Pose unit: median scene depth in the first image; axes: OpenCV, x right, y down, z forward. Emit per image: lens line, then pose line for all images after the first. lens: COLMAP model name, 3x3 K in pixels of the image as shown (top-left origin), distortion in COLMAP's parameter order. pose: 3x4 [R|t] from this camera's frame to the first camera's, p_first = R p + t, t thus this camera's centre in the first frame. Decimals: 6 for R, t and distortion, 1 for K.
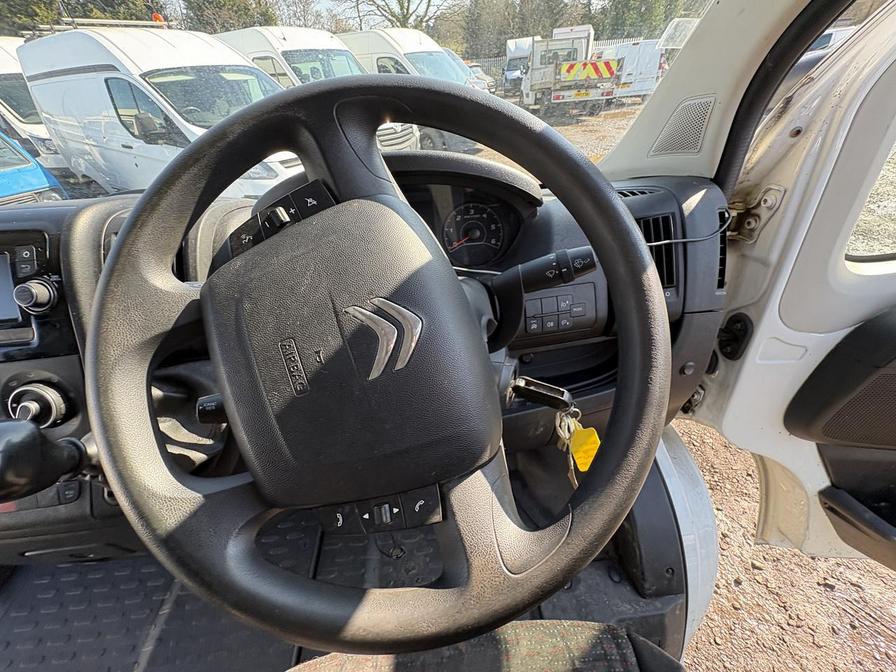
lens RADIAL K [[356.7, 0, 450.1], [0, 356.7, 333.3], [0, 0, 1]] dist [-0.000242, 0.000226]
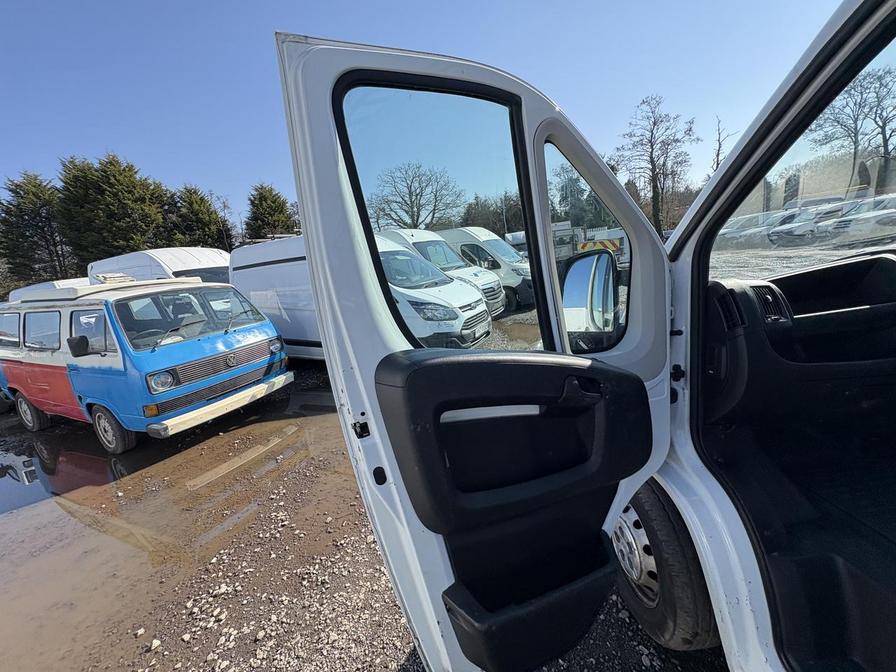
lens RADIAL K [[356.7, 0, 446.6], [0, 356.7, 334.8], [0, 0, 1]] dist [-0.000242, 0.000226]
pose [[0.997788, -0.062420, 0.022859, -2.726784], [0.066289, 0.908607, -0.412358, 0.615821], [0.004969, 0.412962, 0.910735, -0.556850]]
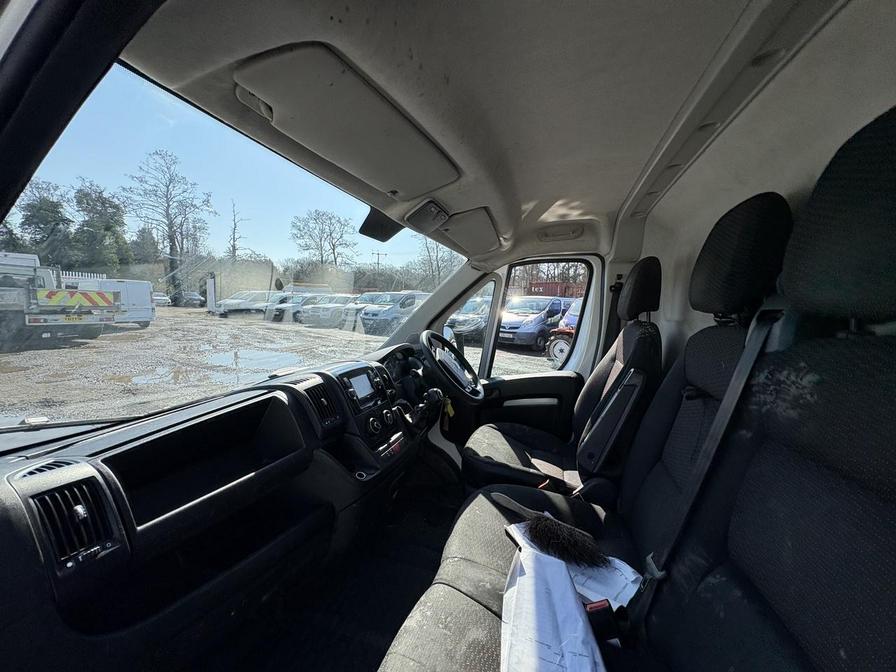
lens RADIAL K [[356.7, 0, 448.7], [0, 356.7, 334.3], [0, 0, 1]] dist [-0.000242, 0.000226]
pose [[0.360774, -0.000120, 0.932653, -1.906891], [0.494709, 0.847752, -0.191257, 0.232874], [-0.790636, 0.530393, 0.305906, -0.330142]]
